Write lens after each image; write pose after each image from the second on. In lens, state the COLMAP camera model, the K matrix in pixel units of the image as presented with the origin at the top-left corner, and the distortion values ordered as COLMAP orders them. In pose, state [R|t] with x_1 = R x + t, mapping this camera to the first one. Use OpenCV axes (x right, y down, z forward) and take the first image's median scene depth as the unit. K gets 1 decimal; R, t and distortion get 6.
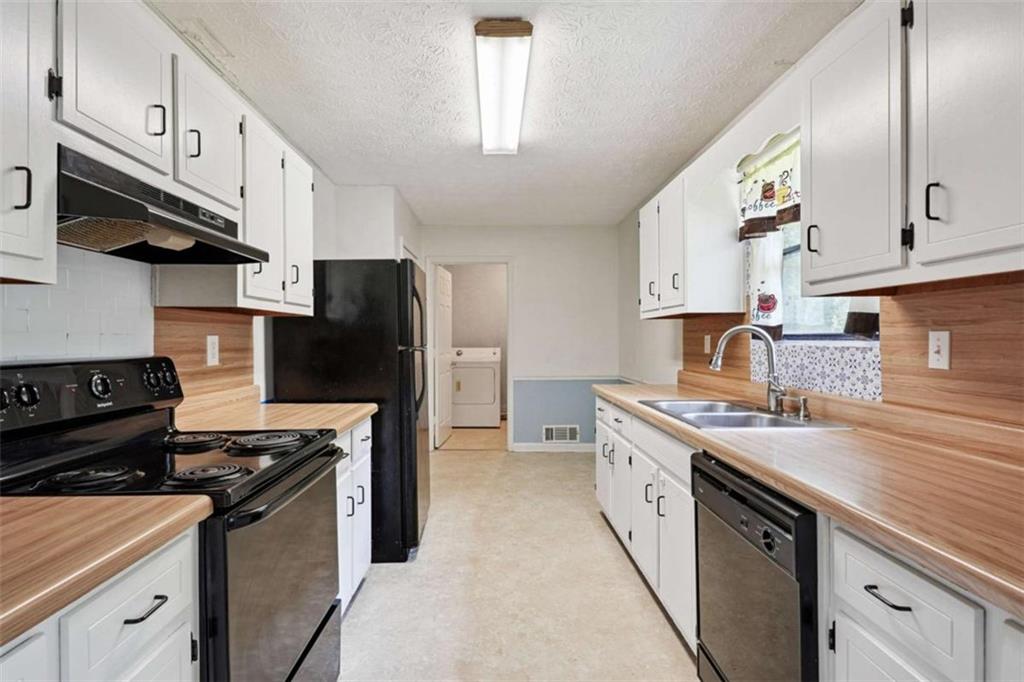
lens RADIAL K [[529.4, 0, 512.7], [0, 529.4, 333.1], [0, 0, 1]] dist [-0.001214, -0.000194]
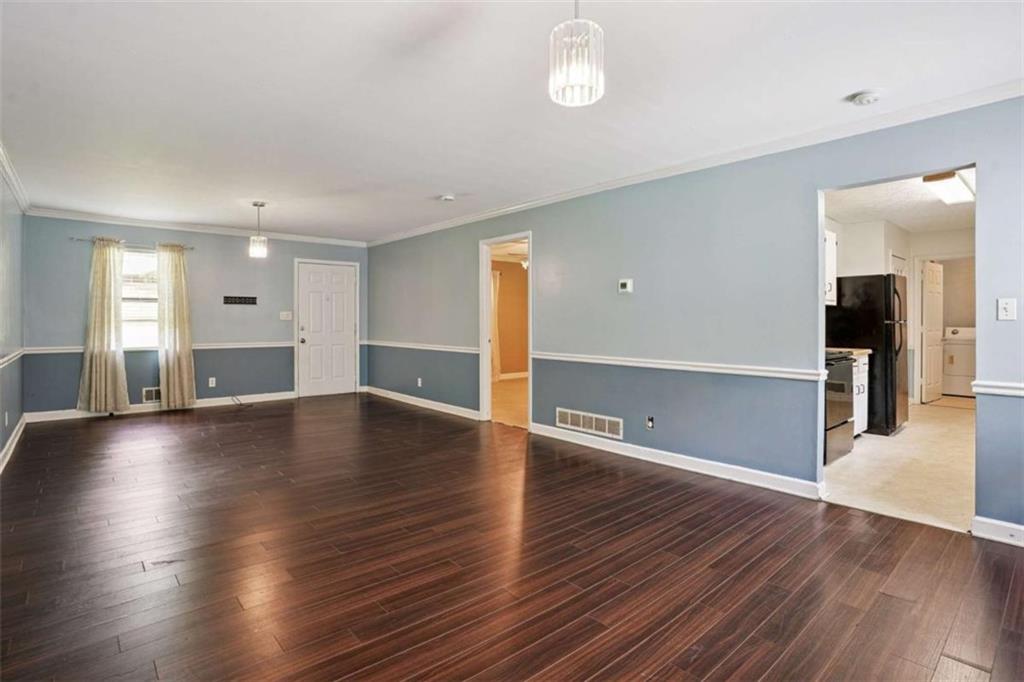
lens RADIAL K [[507.9, 0, 511.7], [0, 507.9, 320.4], [0, 0, 1]] dist [-0.038097, -0.000085]
pose [[0.639293, 0.008478, -0.768916, 0.292392], [0.000138, 0.999938, 0.011140, 0.003747], [0.768963, -0.007228, 0.639253, -1.142976]]
